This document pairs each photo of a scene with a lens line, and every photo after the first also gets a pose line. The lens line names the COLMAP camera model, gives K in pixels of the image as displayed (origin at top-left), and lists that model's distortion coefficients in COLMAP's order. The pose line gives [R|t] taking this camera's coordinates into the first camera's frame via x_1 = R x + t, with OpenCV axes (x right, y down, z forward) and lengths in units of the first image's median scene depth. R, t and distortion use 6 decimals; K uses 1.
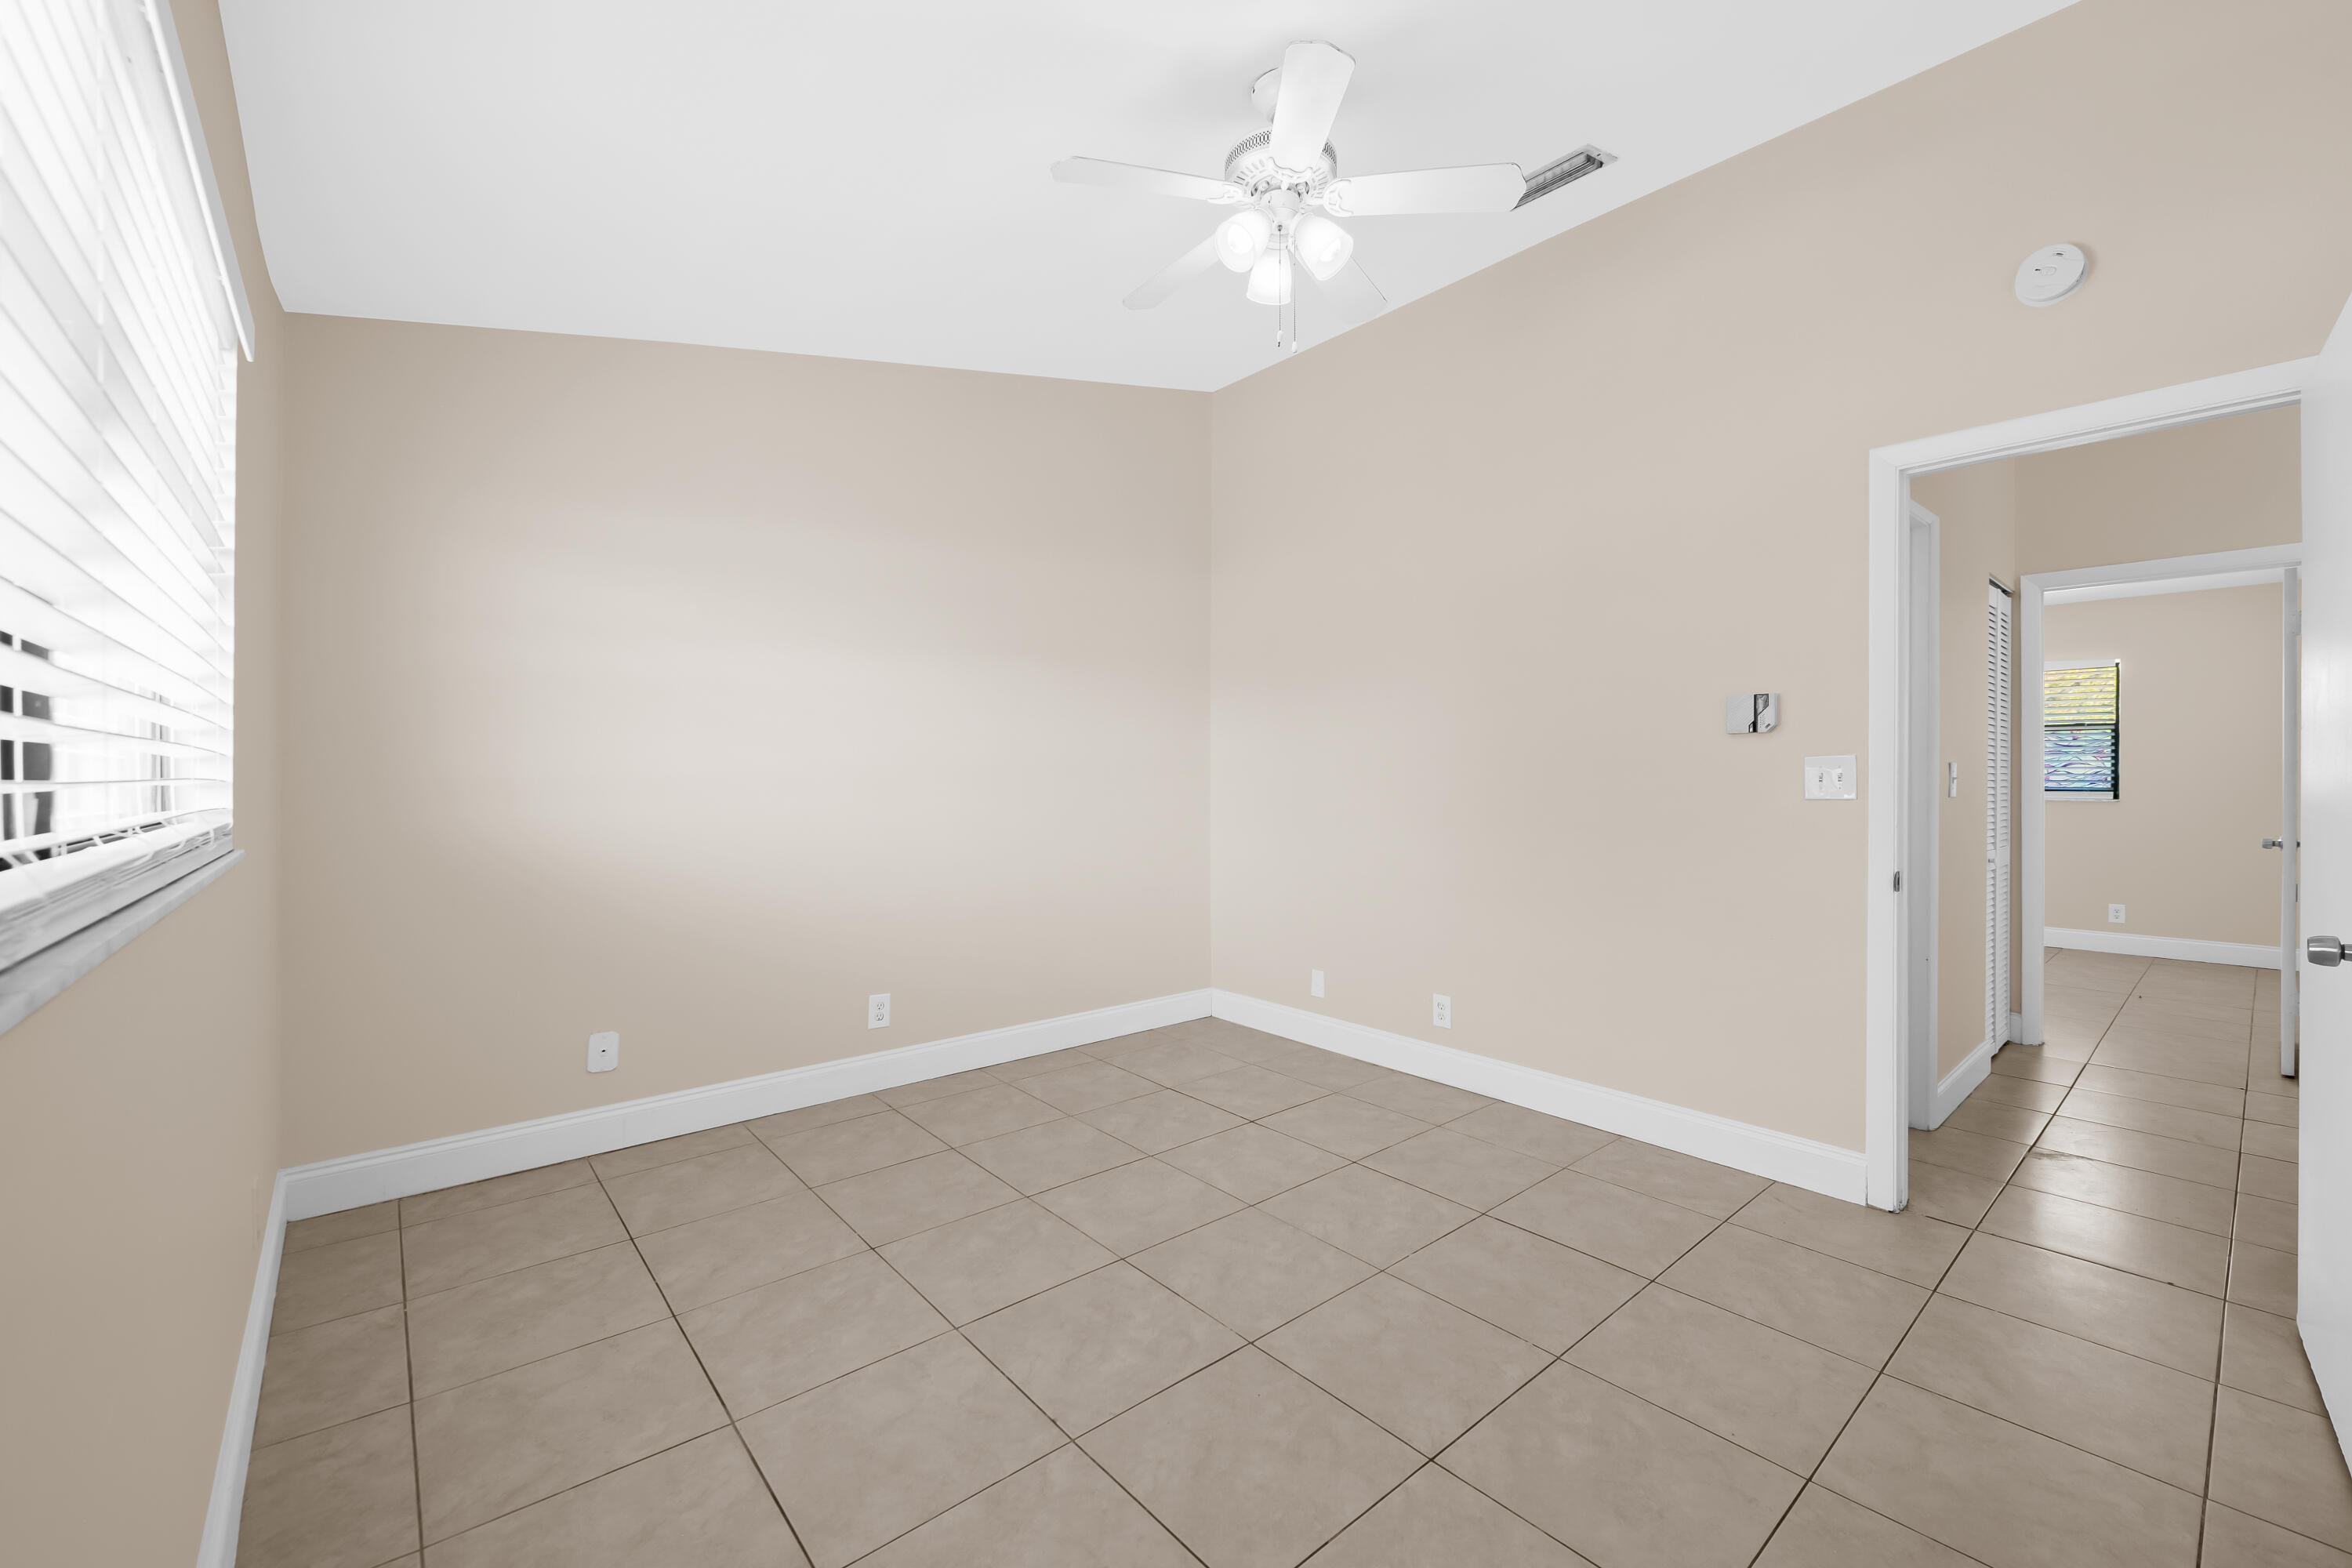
lens RADIAL K [[939.0, 0, 1173.3], [0, 939.0, 782.3], [0, 0, 1]] dist [0.001599, -0.003154]
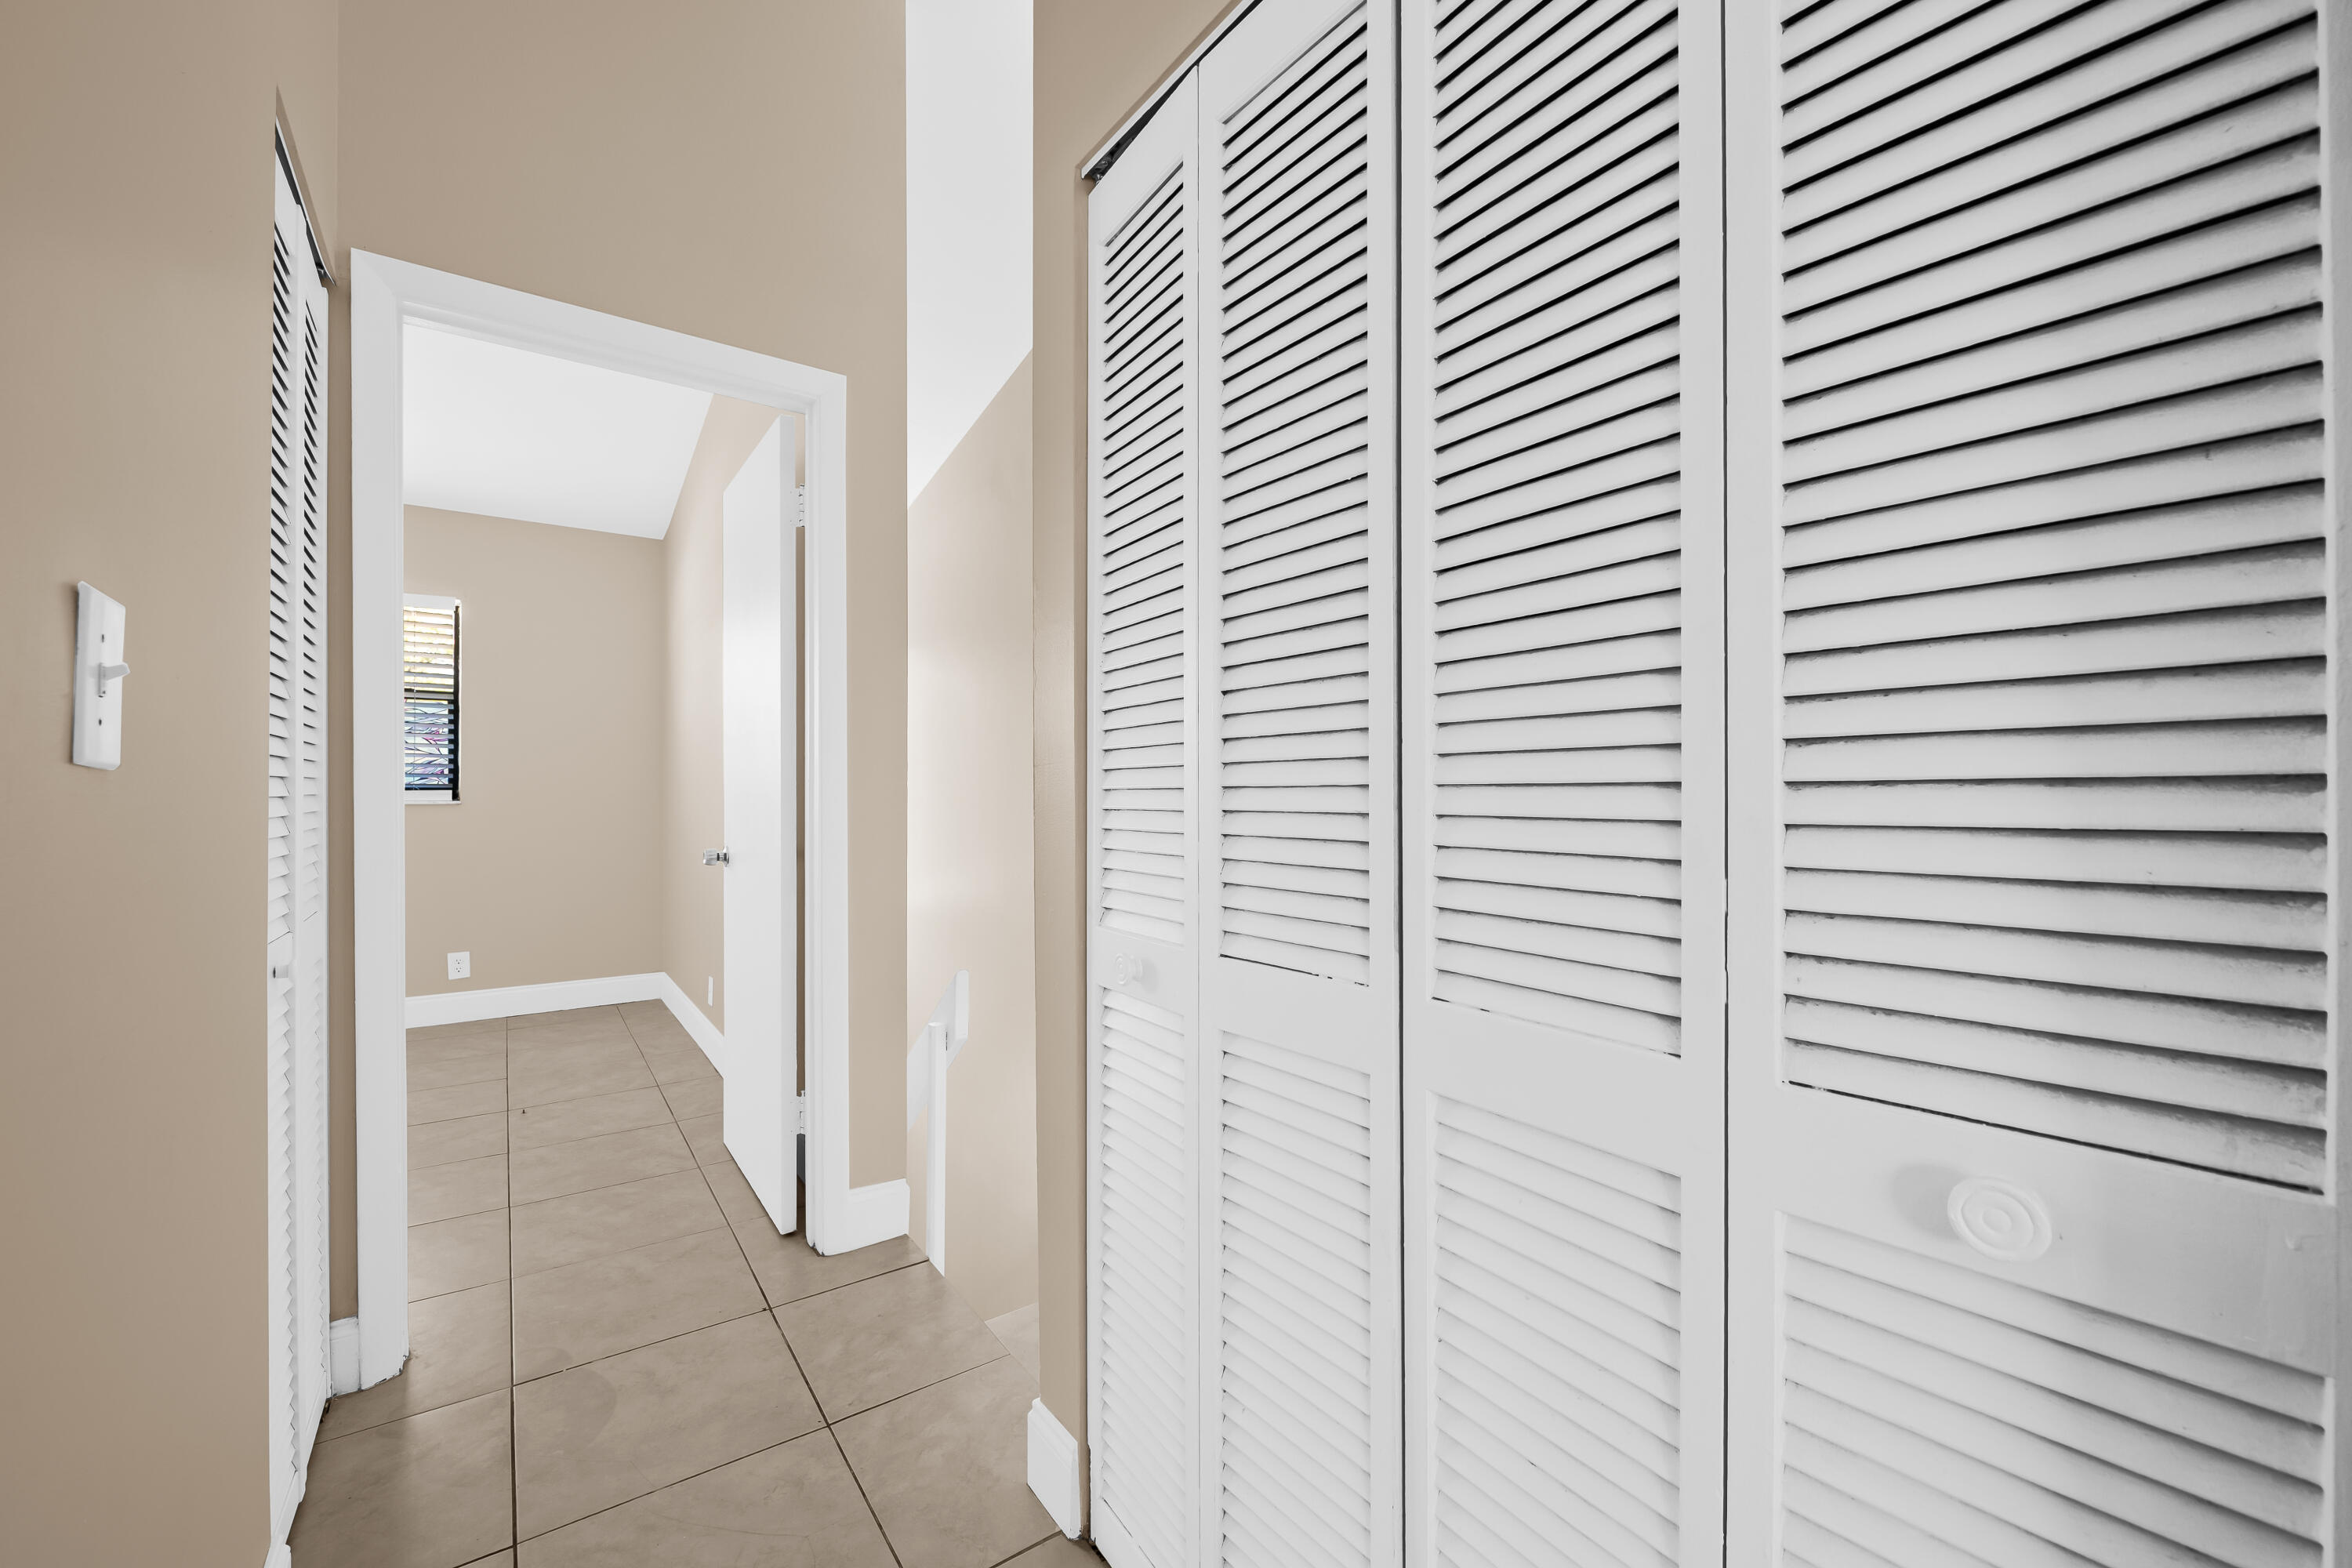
lens RADIAL K [[939.0, 0, 1178.2], [0, 939.0, 788.2], [0, 0, 1]] dist [0.001599, -0.003154]
pose [[0.078936, -0.001790, 0.996878, 0.351692], [0.006490, 0.999978, 0.001281, 0.011423], [-0.996859, 0.006369, 0.078946, 0.408703]]
